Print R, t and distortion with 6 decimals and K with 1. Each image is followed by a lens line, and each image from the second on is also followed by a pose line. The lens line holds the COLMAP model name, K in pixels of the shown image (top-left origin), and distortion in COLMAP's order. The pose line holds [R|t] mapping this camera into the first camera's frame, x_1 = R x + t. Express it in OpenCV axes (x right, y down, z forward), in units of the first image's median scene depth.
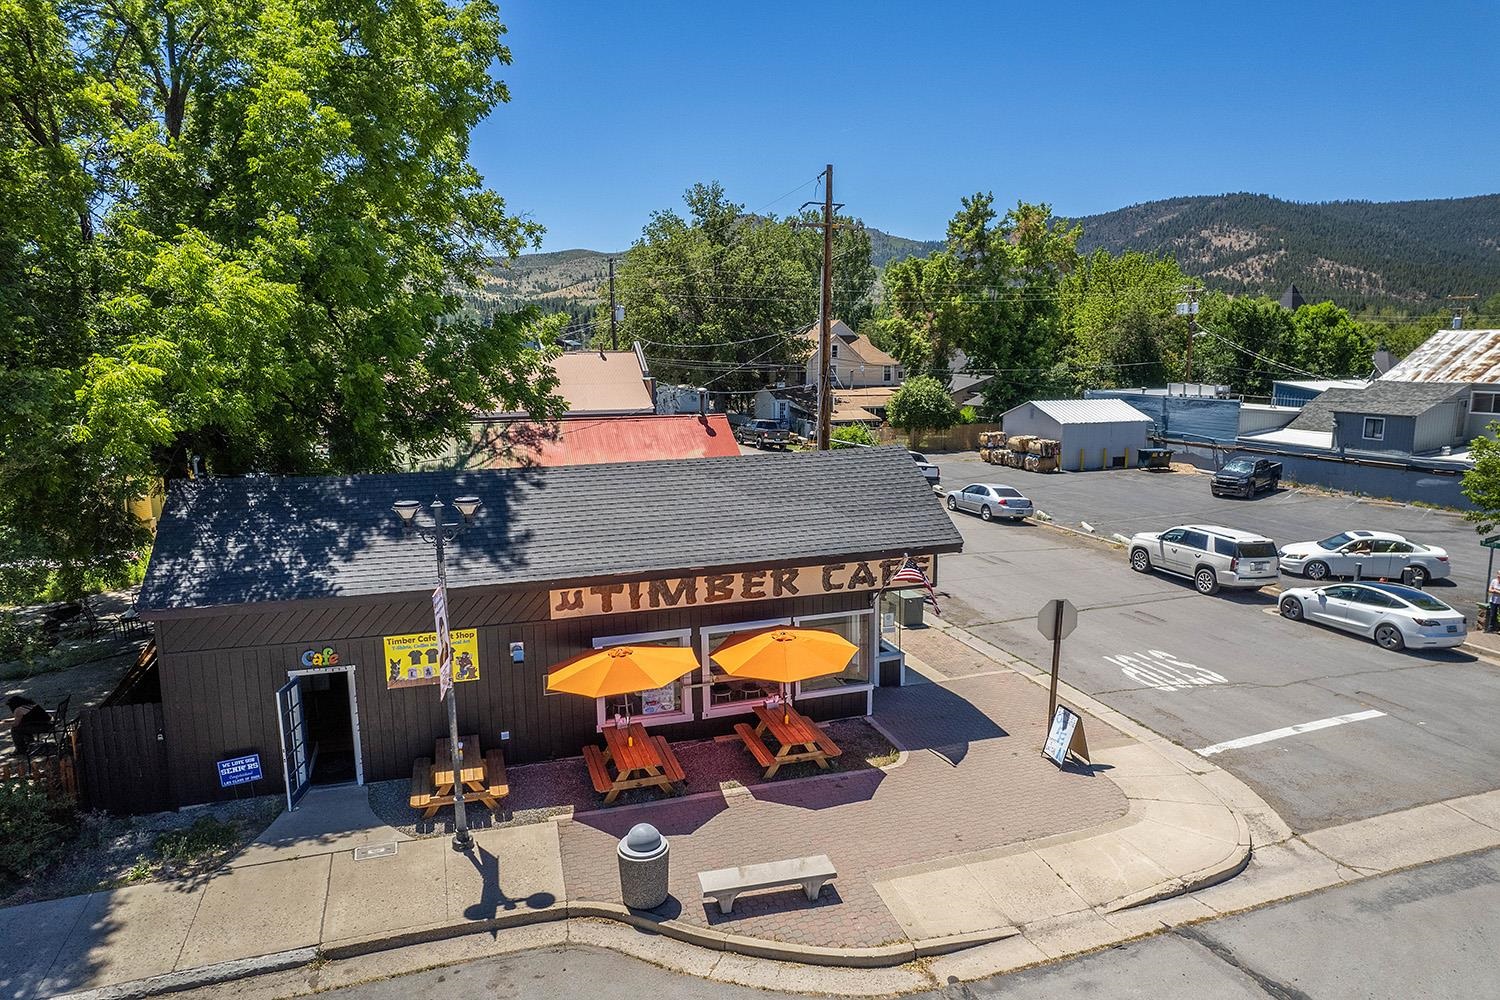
lens RADIAL K [[956.2, 0, 754.3], [0, 956.2, 504.5], [0, 0, 1]] dist [-0.073578, 0.069066]
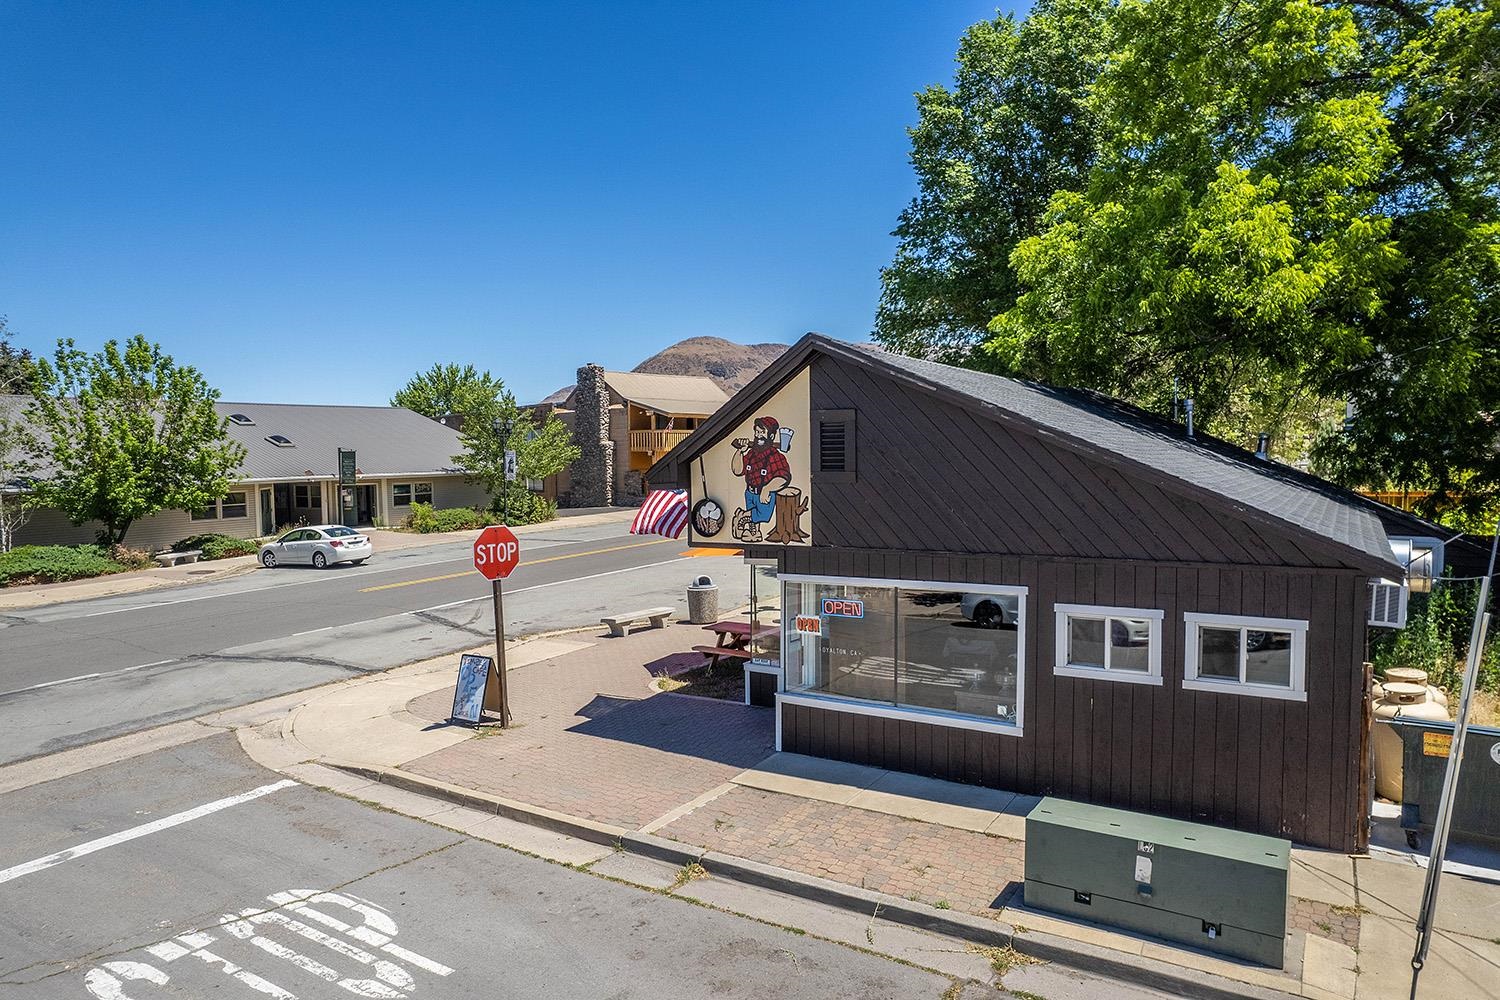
lens RADIAL K [[956.2, 0, 754.3], [0, 956.2, 504.5], [0, 0, 1]] dist [-0.073578, 0.069066]
pose [[-0.771282, 0.059088, -0.633745, 0.659769], [-0.081495, 0.978319, 0.190396, -0.084777], [0.631255, 0.198496, -0.749744, 1.740262]]
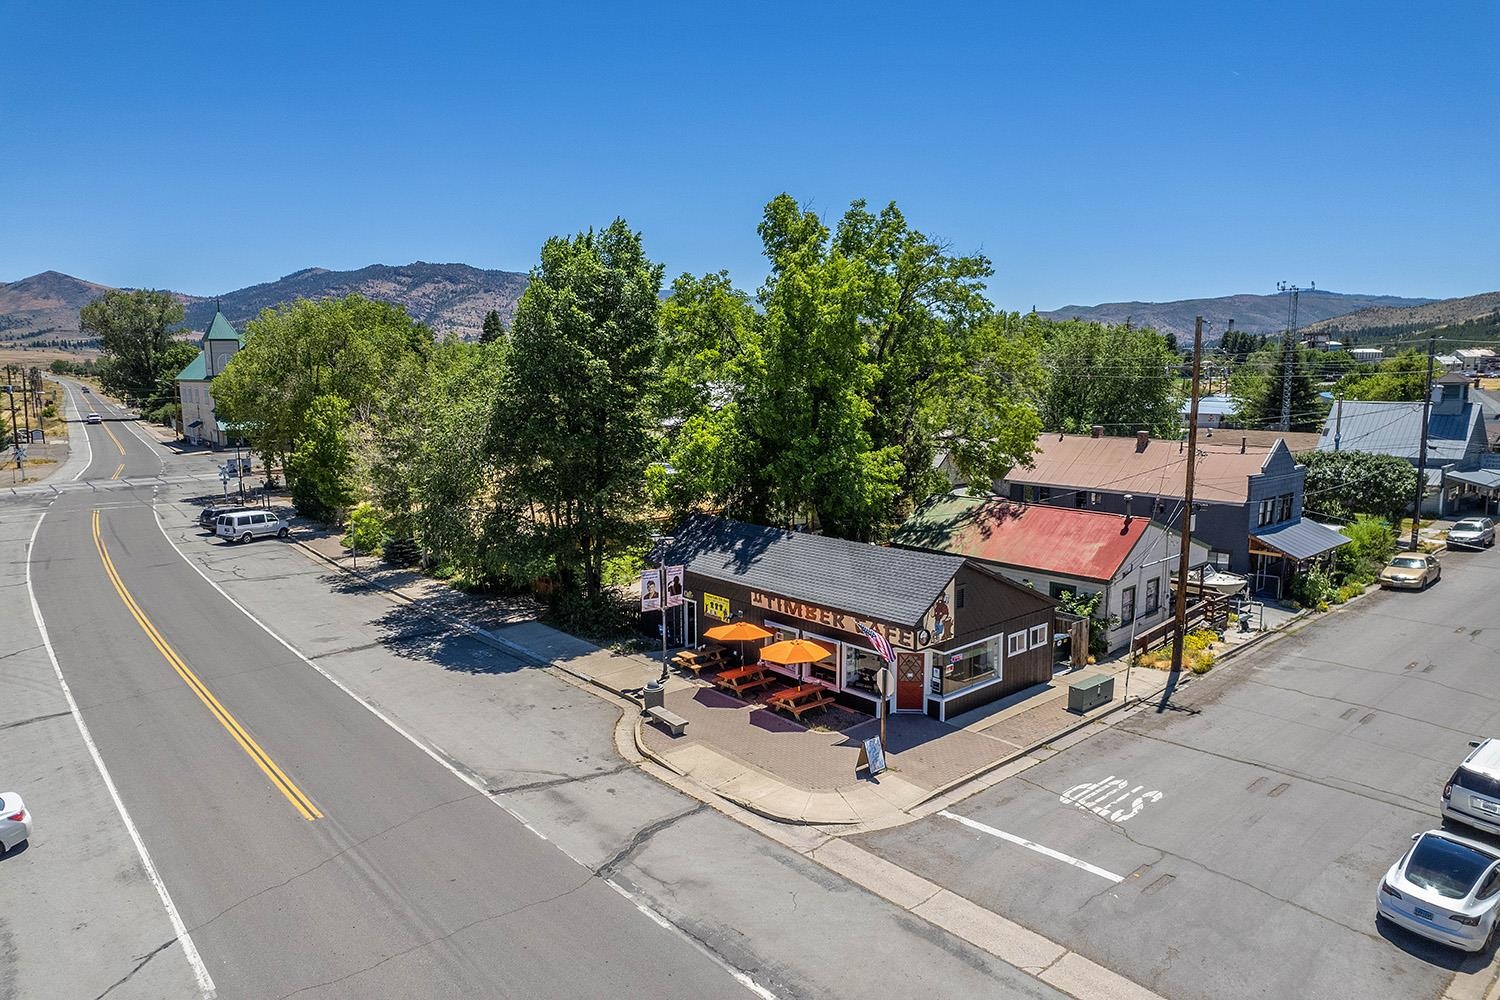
lens RADIAL K [[956.2, 0, 754.3], [0, 956.2, 504.5], [0, 0, 1]] dist [-0.073578, 0.069066]
pose [[0.380958, 0.136519, -0.914458, 1.653351], [-0.145599, 0.985557, 0.086477, -0.274045], [0.913057, 0.100200, 0.395332, 0.160075]]
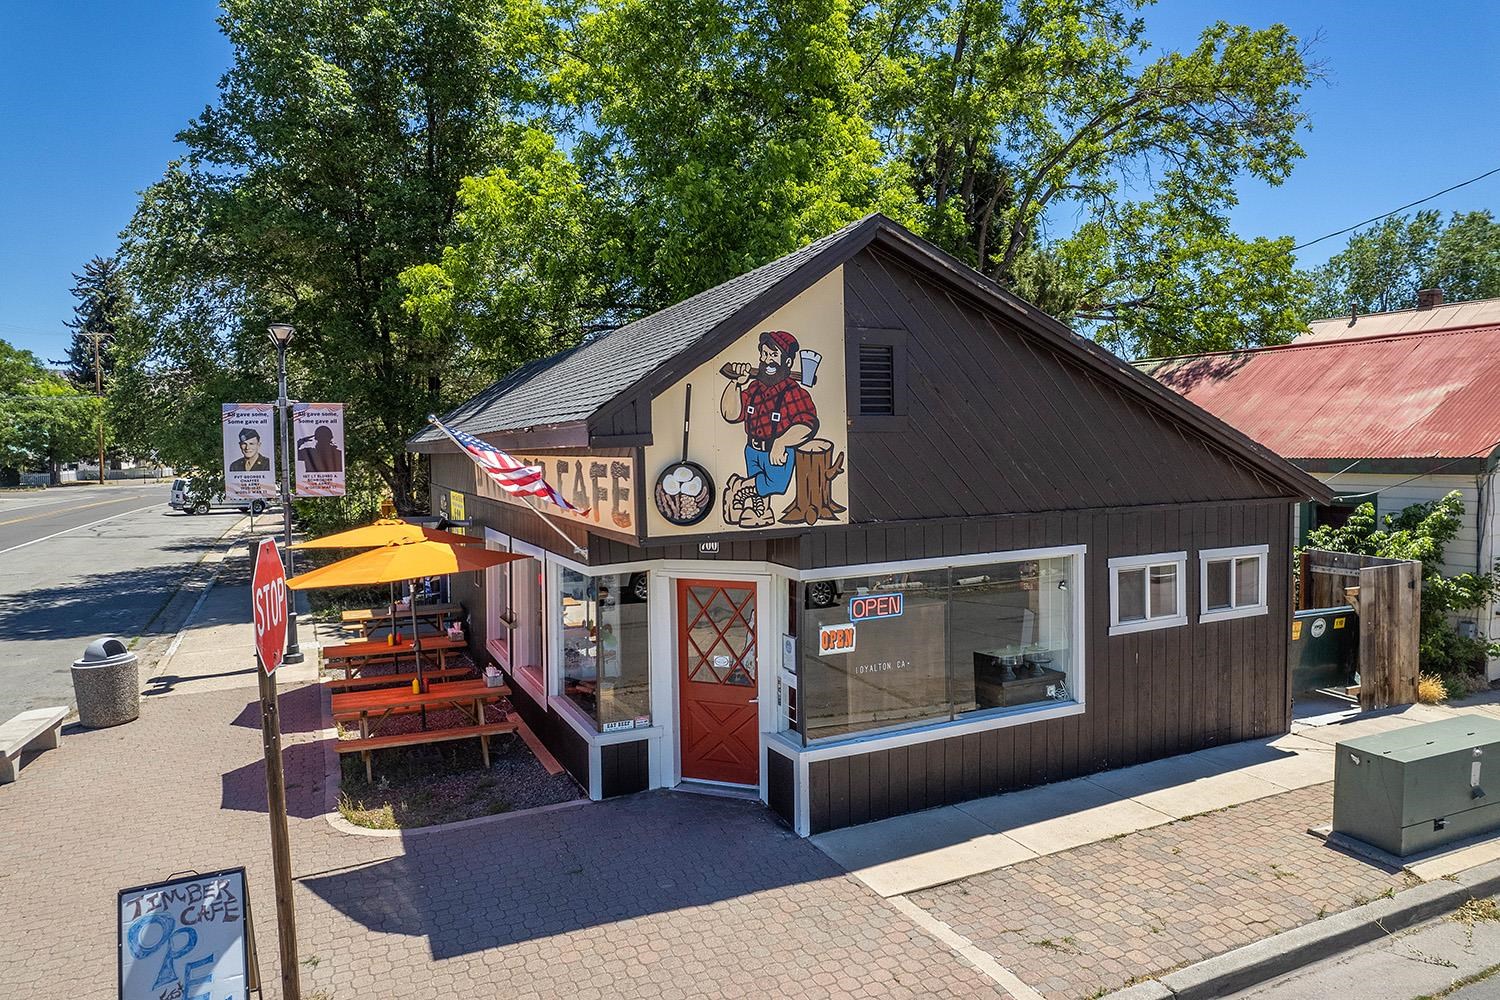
lens RADIAL K [[956.2, 0, 754.3], [0, 956.2, 504.5], [0, 0, 1]] dist [-0.073578, 0.069066]
pose [[0.115816, 0.067062, -0.991004, 0.659524], [-0.147381, 0.987834, 0.049623, 0.049374], [0.982276, 0.140308, 0.124291, 1.134363]]
